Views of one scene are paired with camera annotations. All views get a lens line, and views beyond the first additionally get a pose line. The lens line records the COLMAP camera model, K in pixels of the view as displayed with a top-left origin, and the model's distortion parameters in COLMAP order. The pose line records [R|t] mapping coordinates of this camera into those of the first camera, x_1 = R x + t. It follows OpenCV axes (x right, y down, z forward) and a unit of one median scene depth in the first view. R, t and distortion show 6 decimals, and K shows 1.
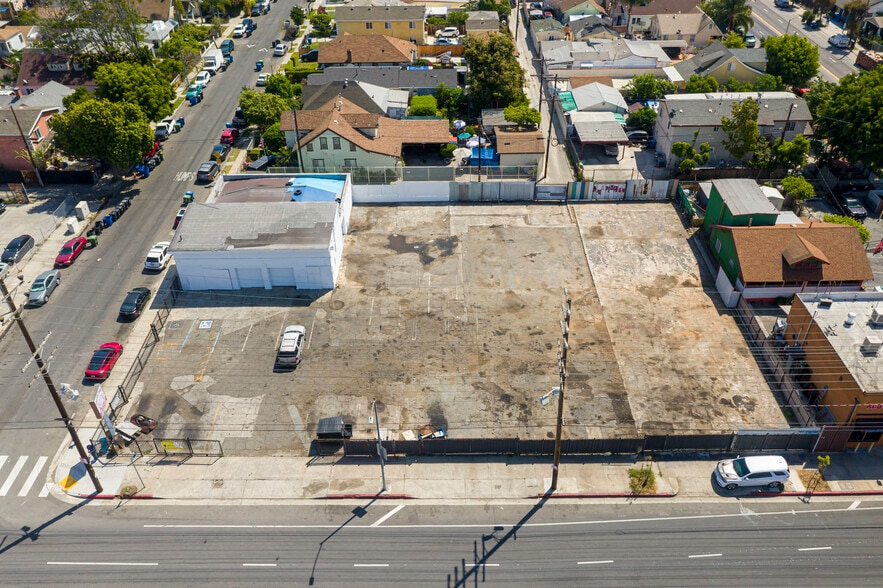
lens RADIAL K [[695.9, 0, 442.9], [0, 695.9, 291.7], [0, 0, 1]] dist [-0.008531, -0.005307]
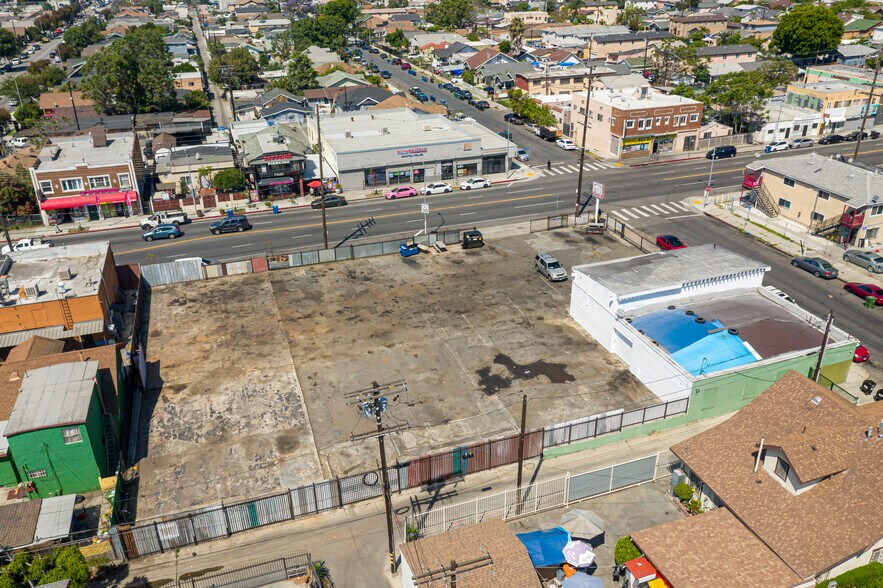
lens RADIAL K [[693.9, 0, 444.9], [0, 693.9, 294.9], [0, 0, 1]] dist [-0.016097, 0.042688]
pose [[-0.944158, 0.170852, -0.281736, 0.283080], [-0.174497, 0.466030, 0.867391, -0.856053], [0.279493, 0.868116, -0.410193, 1.391823]]
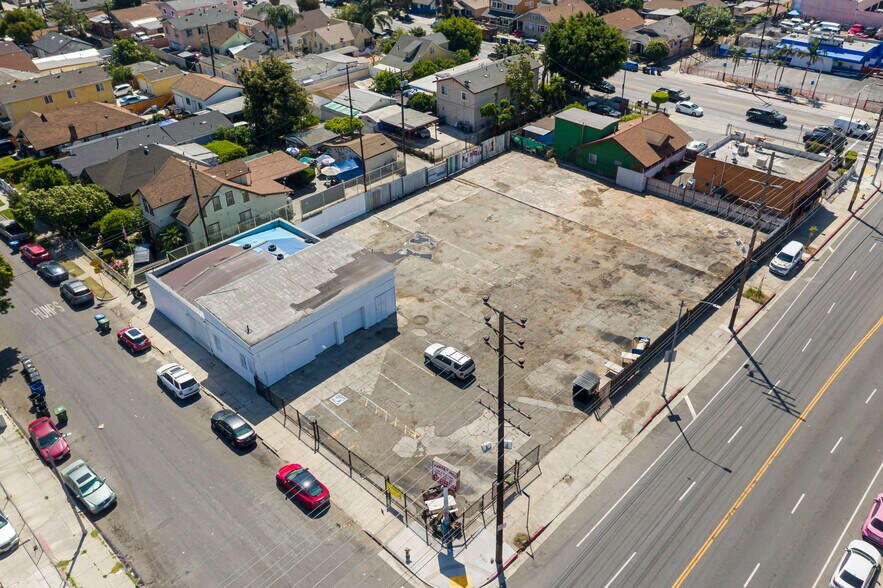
lens RADIAL K [[693.9, 0, 444.9], [0, 693.9, 294.9], [0, 0, 1]] dist [-0.016097, 0.042688]
pose [[0.685393, -0.401817, 0.607273, -0.710999], [0.438033, 0.893714, 0.096967, -0.091518], [-0.581691, 0.199545, 0.788554, 0.228311]]
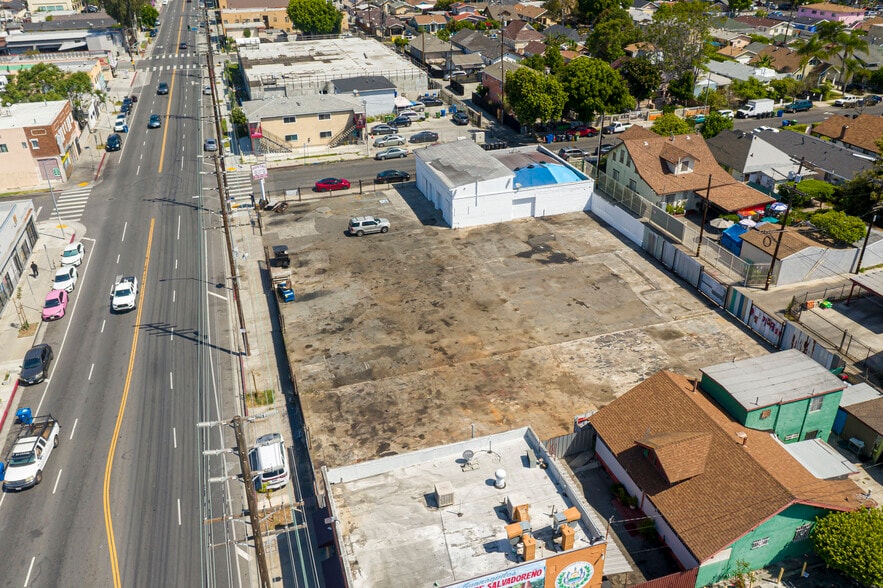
lens RADIAL K [[693.9, 0, 444.9], [0, 693.9, 294.9], [0, 0, 1]] dist [-0.016097, 0.042688]
pose [[0.304546, 0.463513, -0.832111, 0.891361], [-0.560174, 0.793716, 0.237107, -0.192480], [0.770362, 0.393917, 0.501371, 0.485101]]
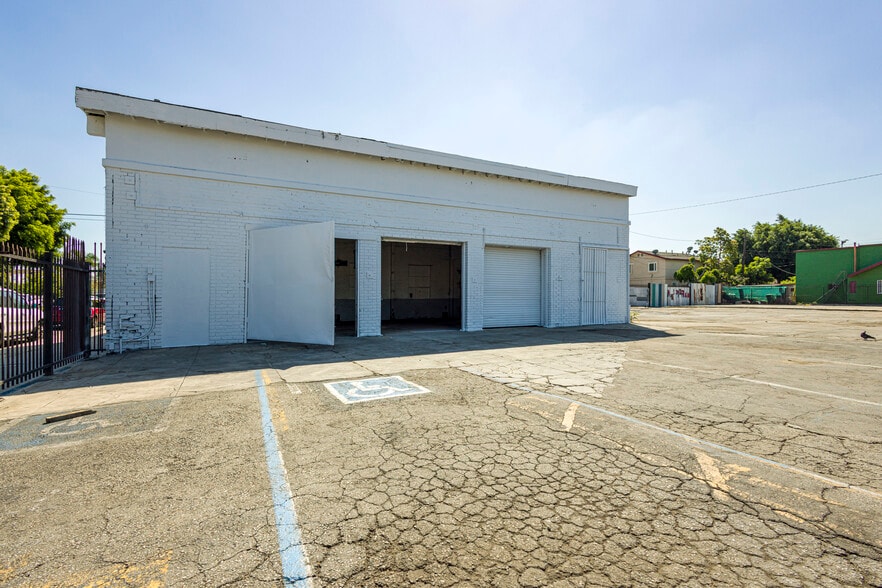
lens RADIAL K [[403.9, 0, 436.6], [0, 403.9, 295.0], [0, 0, 1]] dist [0.009392, 0.000210]
pose [[0.892319, 0.013453, 0.451204, -0.362382], [0.262689, 0.797397, -0.543280, 0.076997], [-0.367098, 0.603305, 0.707999, 0.926158]]
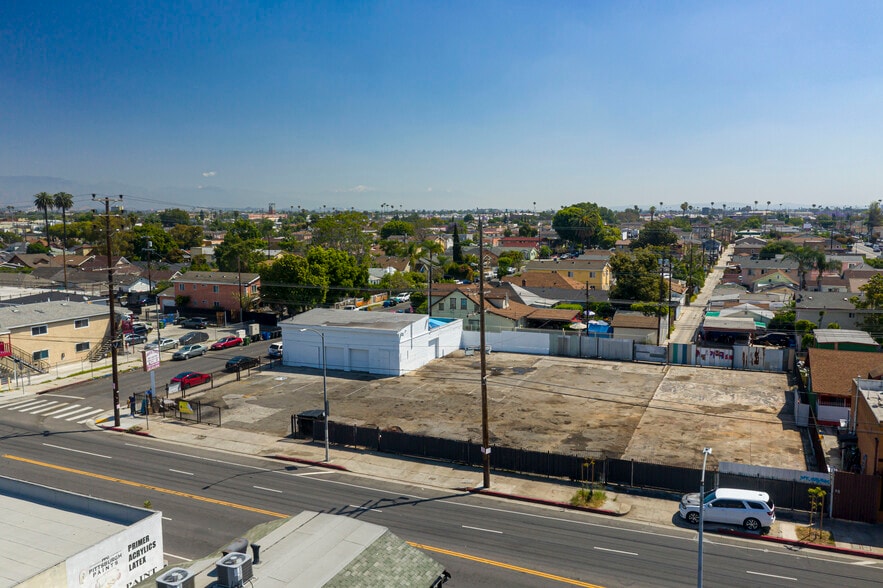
lens RADIAL K [[695.9, 0, 442.9], [0, 695.9, 291.7], [0, 0, 1]] dist [-0.008531, -0.005307]
pose [[0.914574, 0.052008, -0.401061, 0.346335], [-0.245937, 0.858774, -0.449469, 0.368338], [0.321045, 0.509708, 0.798203, 0.106037]]
